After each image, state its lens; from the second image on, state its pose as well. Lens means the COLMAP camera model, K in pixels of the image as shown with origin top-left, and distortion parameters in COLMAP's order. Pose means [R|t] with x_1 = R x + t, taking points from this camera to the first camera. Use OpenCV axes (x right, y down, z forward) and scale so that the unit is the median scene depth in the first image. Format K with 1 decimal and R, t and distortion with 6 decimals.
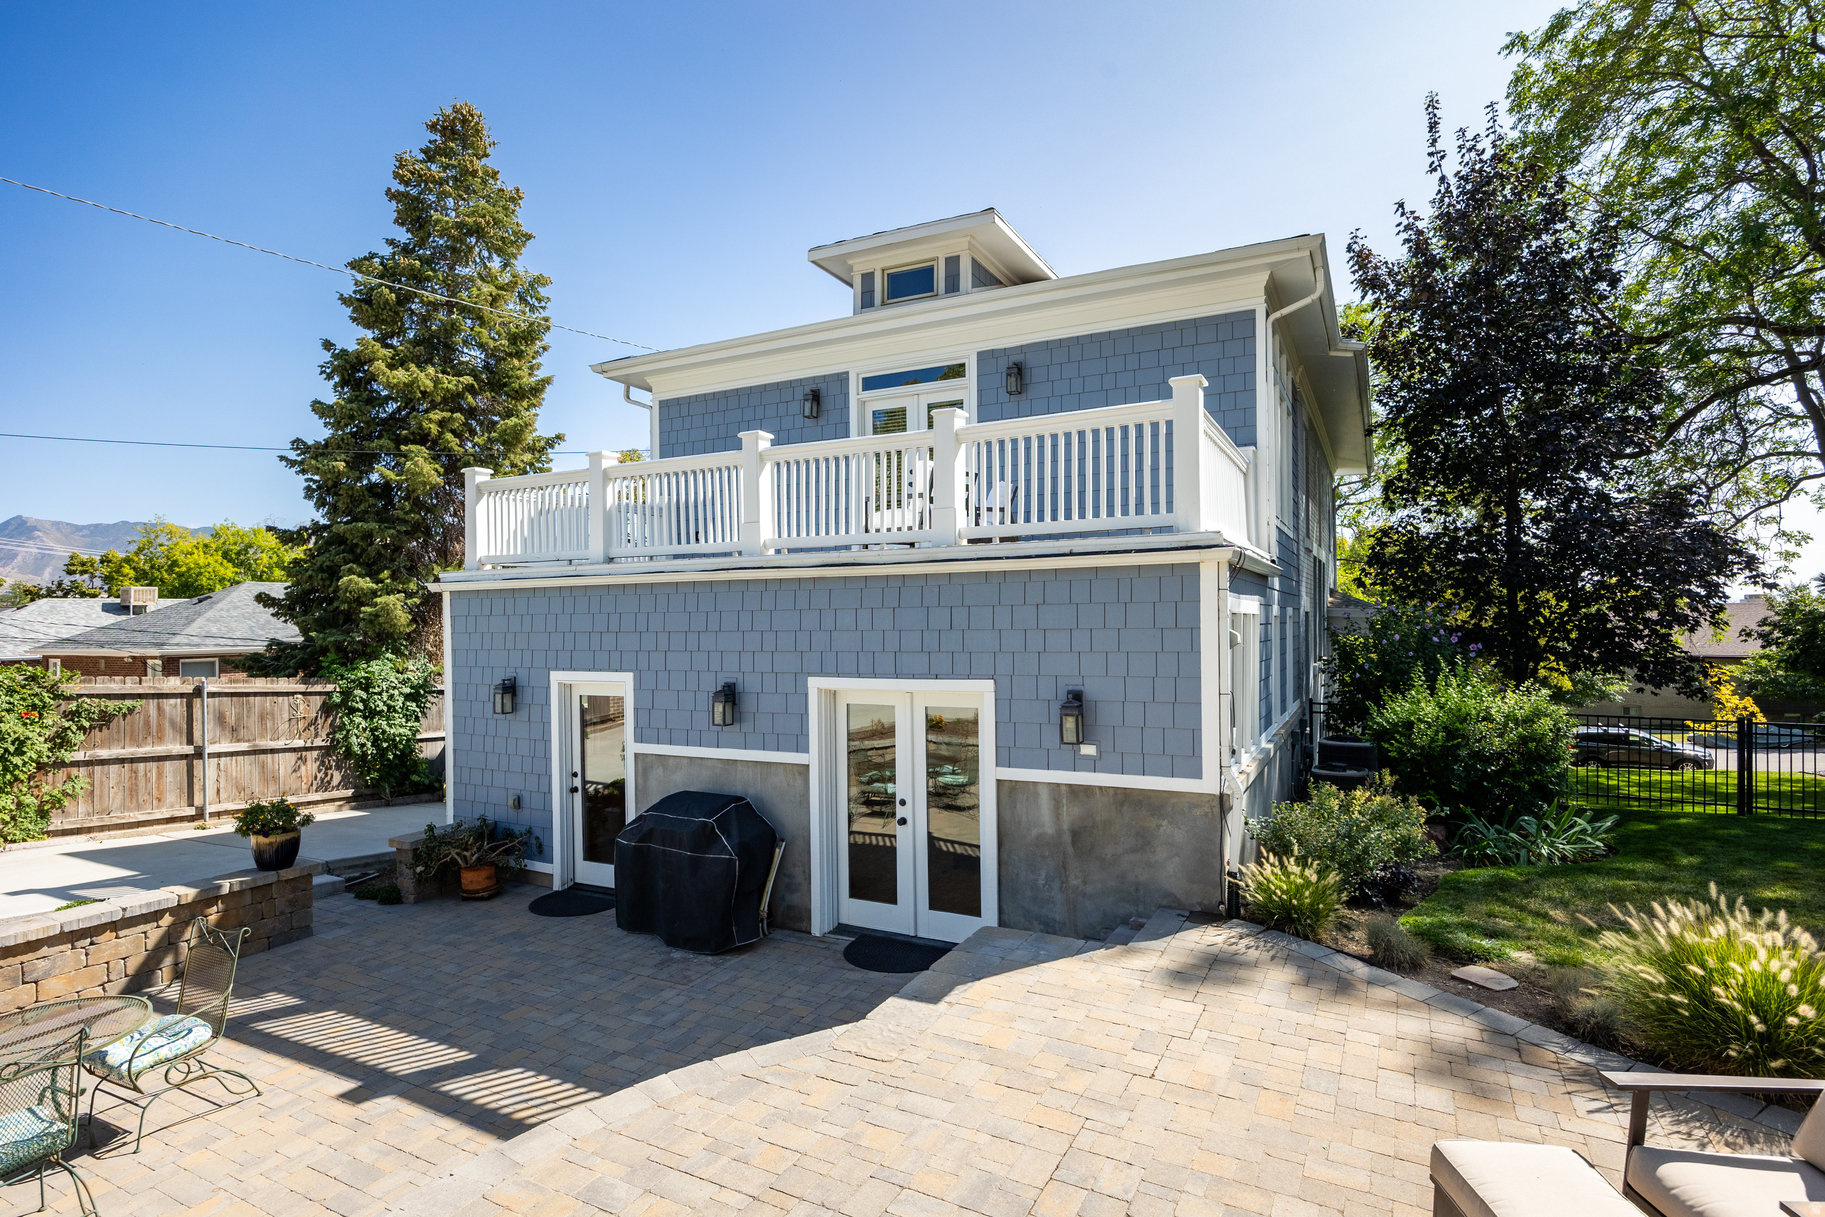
lens RADIAL K [[924.7, 0, 912.5], [0, 924.7, 608.5], [0, 0, 1]] dist [0.000802, -0.000312]
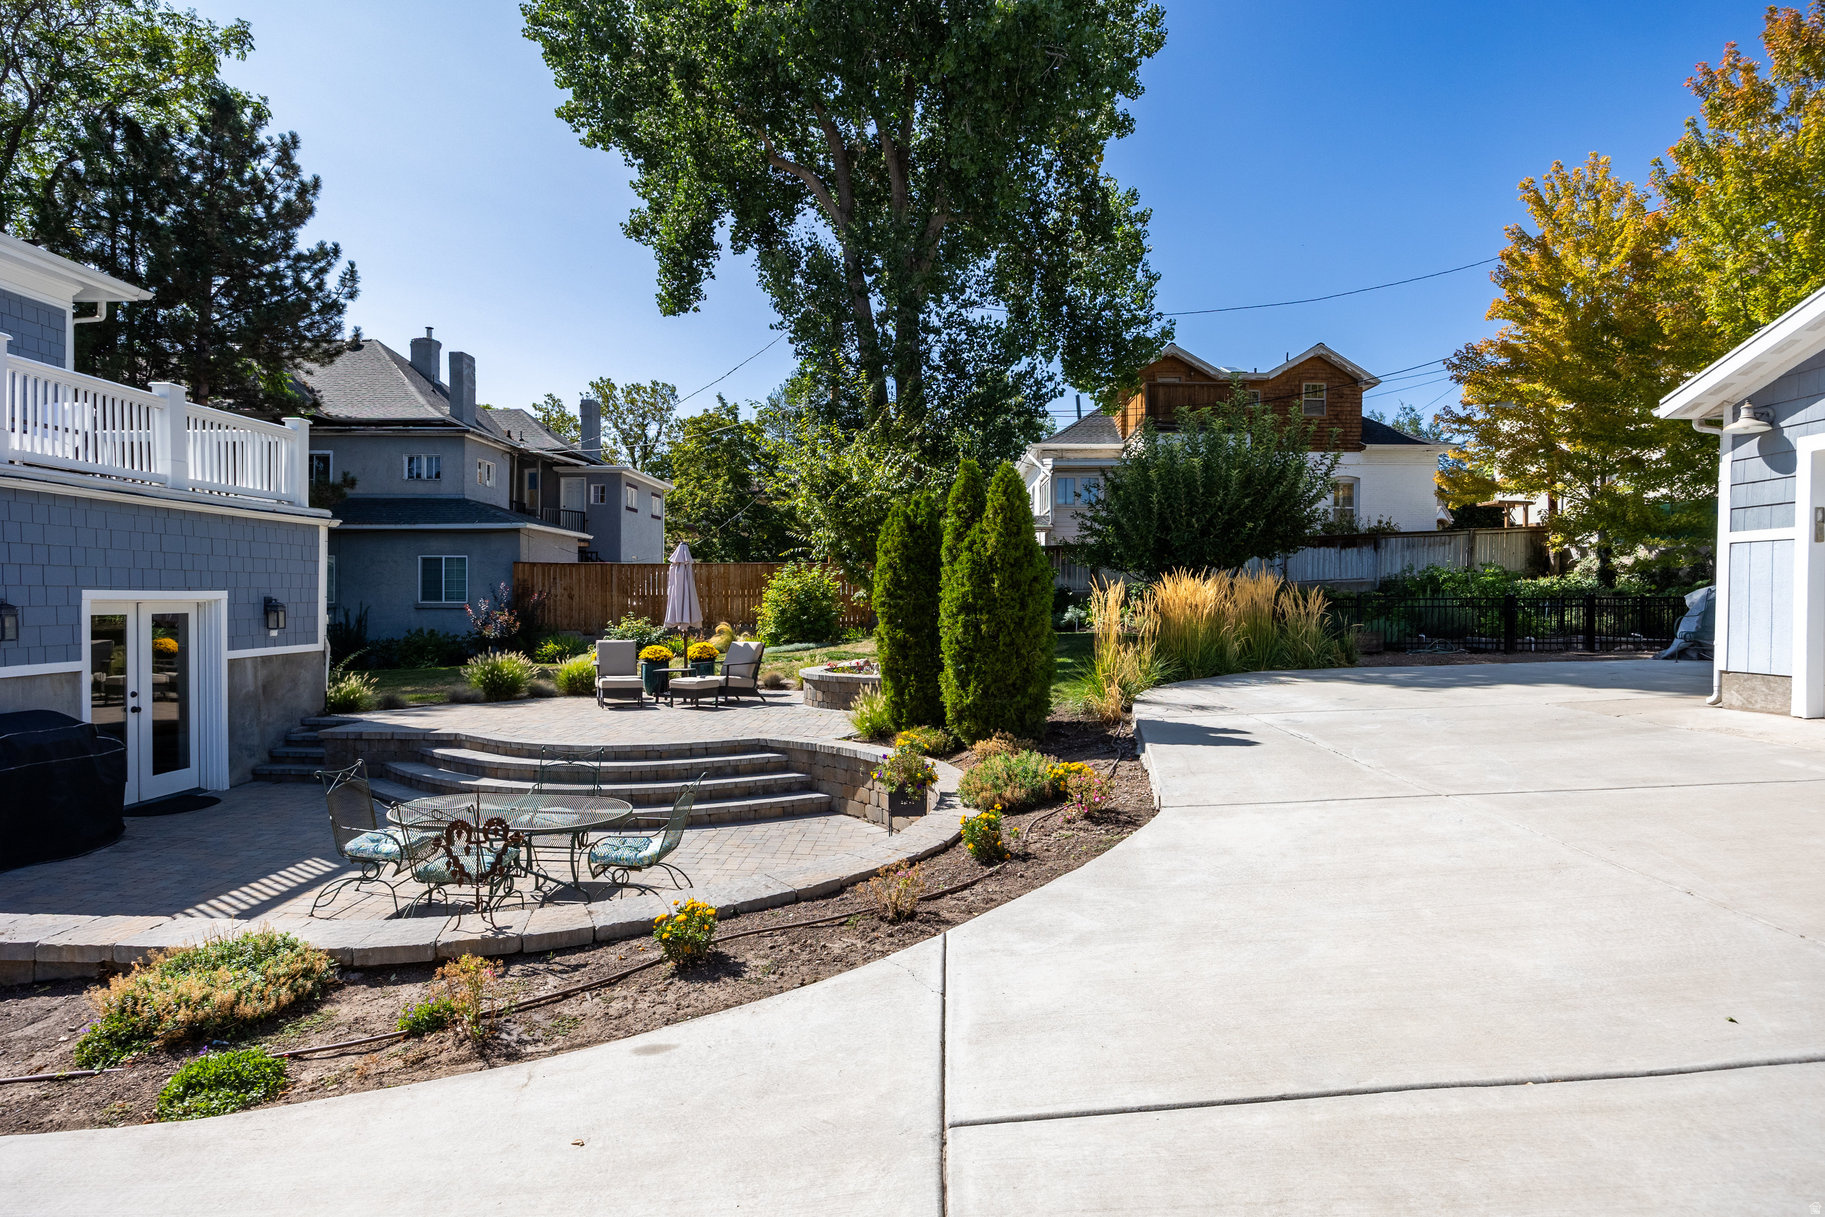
lens RADIAL K [[924.7, 0, 912.5], [0, 924.7, 608.5], [0, 0, 1]] dist [0.000802, -0.000312]
pose [[-0.432848, -0.000516, 0.901467, -1.570364], [-0.012745, 0.999903, -0.005548, 0.093682], [-0.901377, -0.013890, -0.432813, 0.621419]]
